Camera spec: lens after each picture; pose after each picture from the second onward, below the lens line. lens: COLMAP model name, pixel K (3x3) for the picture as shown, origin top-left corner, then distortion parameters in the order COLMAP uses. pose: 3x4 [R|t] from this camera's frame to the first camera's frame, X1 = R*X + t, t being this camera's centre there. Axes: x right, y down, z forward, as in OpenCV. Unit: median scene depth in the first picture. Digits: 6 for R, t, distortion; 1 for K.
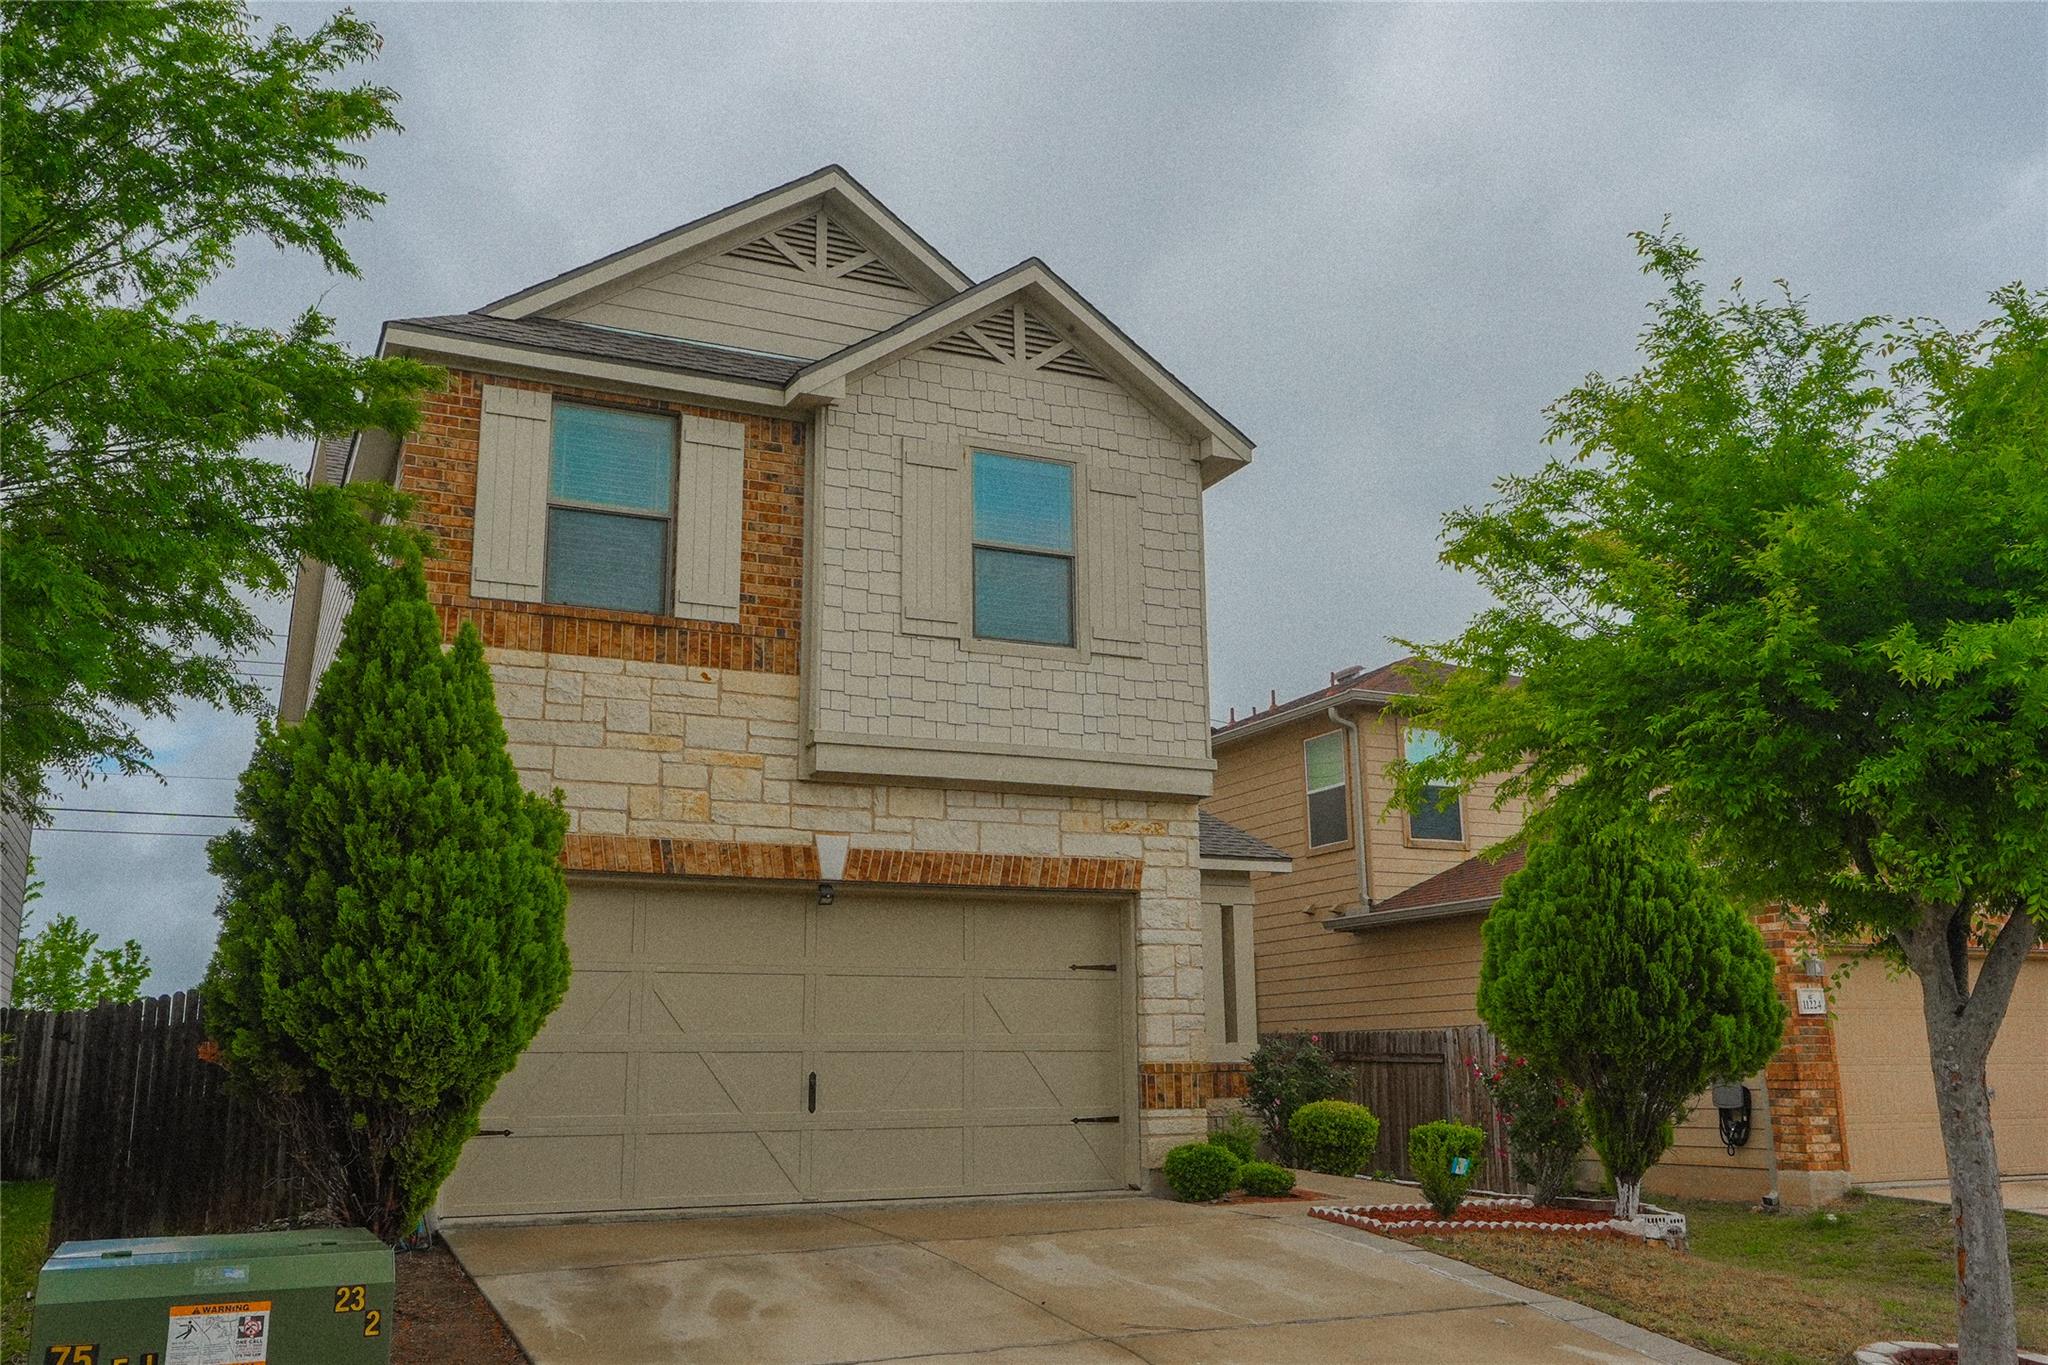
lens RADIAL K [[1733.5, 0, 1021.5], [0, 1733.5, 679.9], [0, 0, 1]] dist [0.001464, 0.000155]
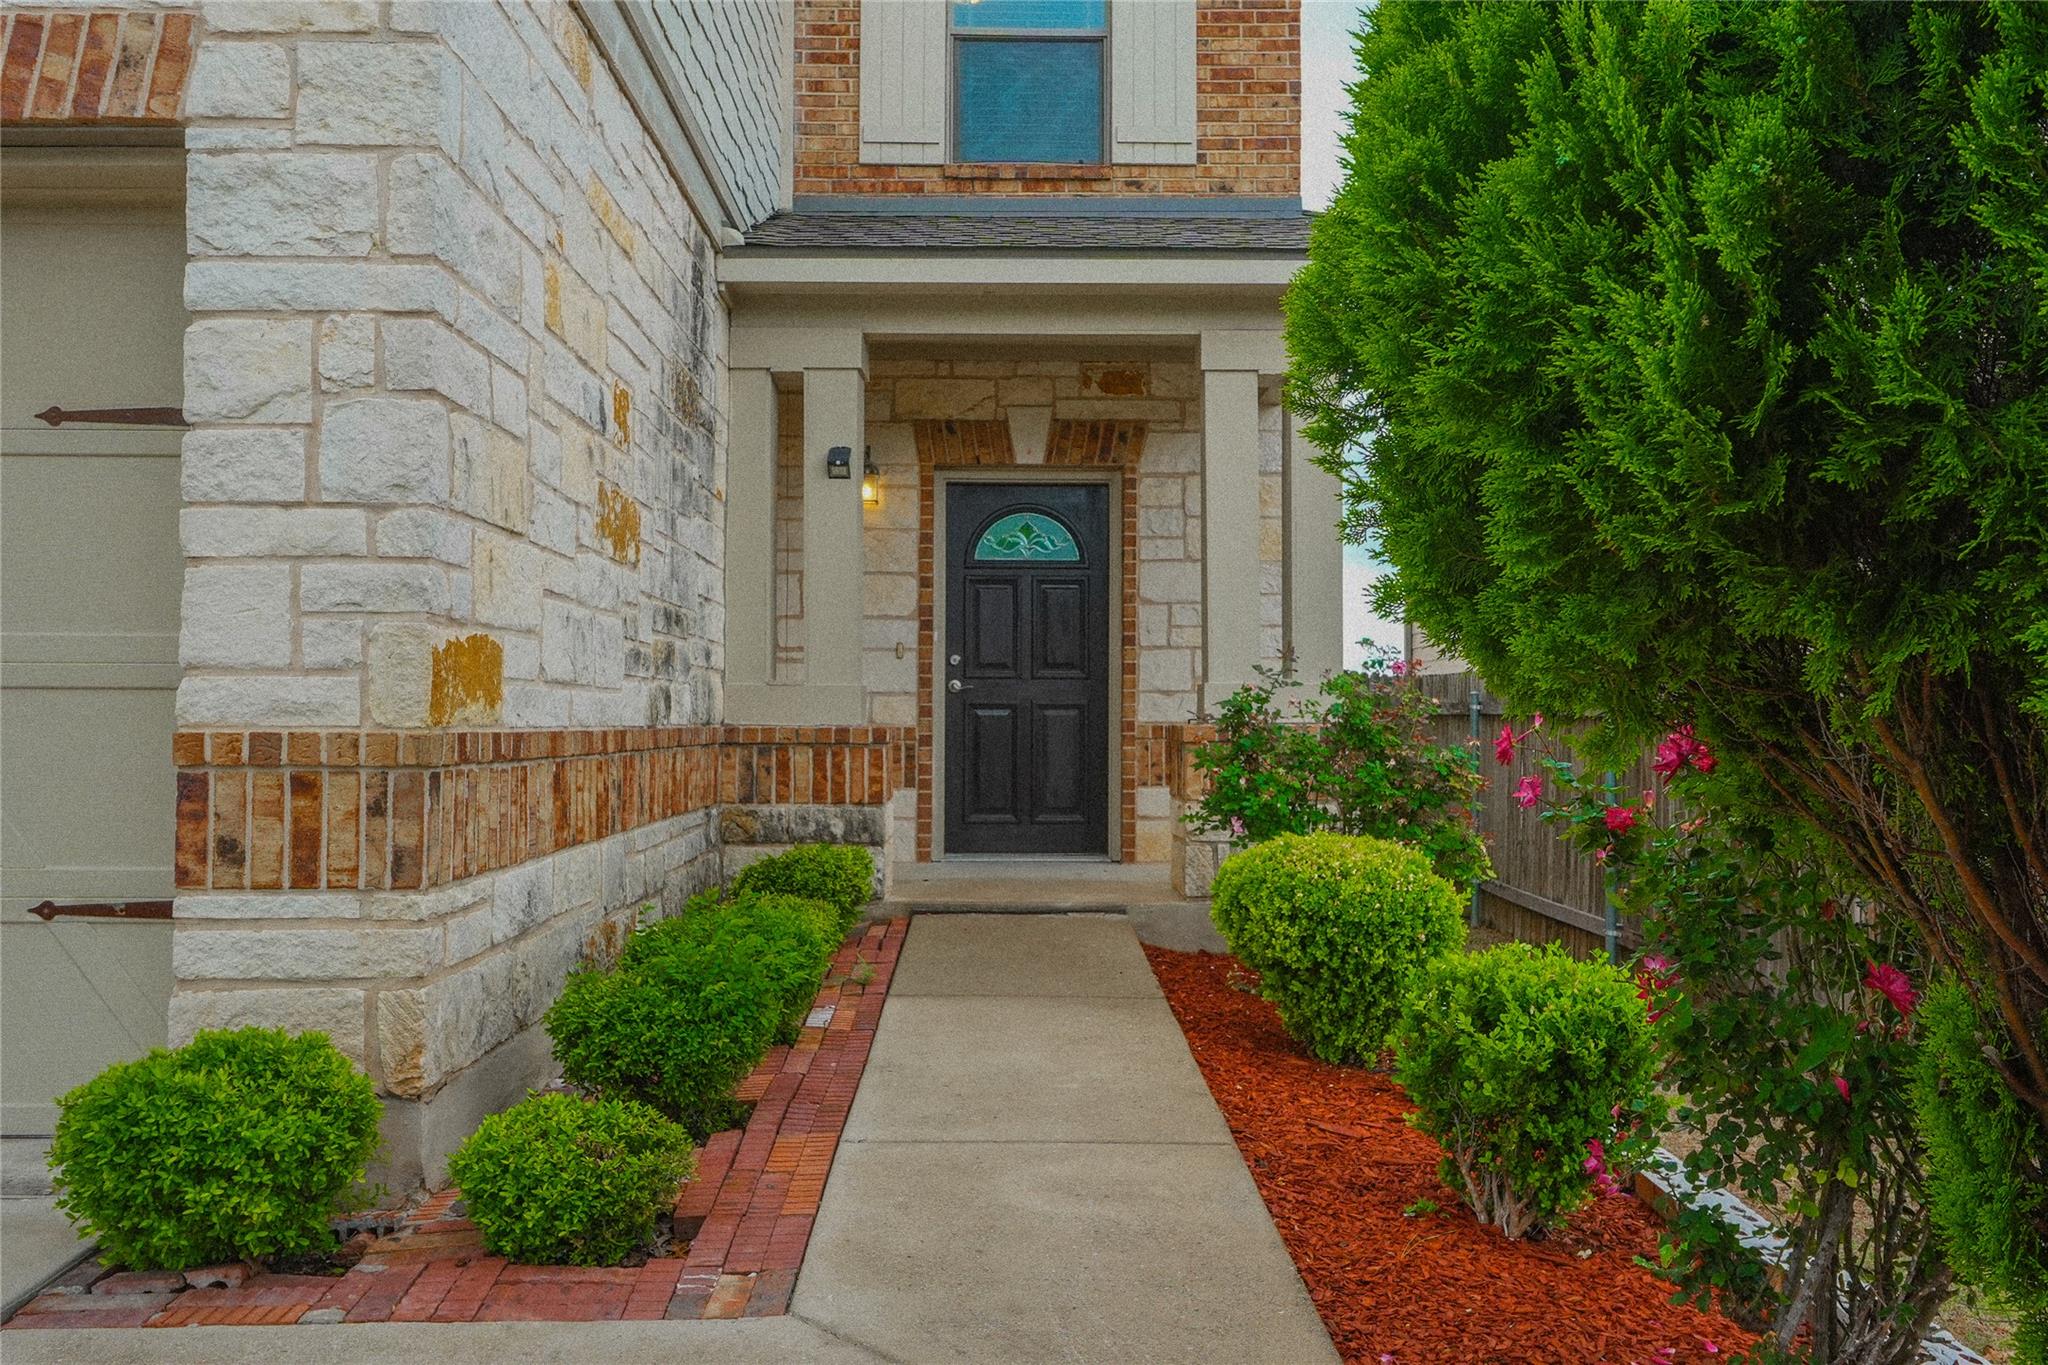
lens RADIAL K [[1661.3, 0, 1022.5], [0, 1661.3, 686.1], [0, 0, 1]] dist [-0.002251, -0.002328]
pose [[0.905801, 0.003970, -0.423685, 0.305216], [0.084908, 0.977971, 0.190690, 0.171706], [0.415109, -0.208701, 0.885510, 0.807945]]
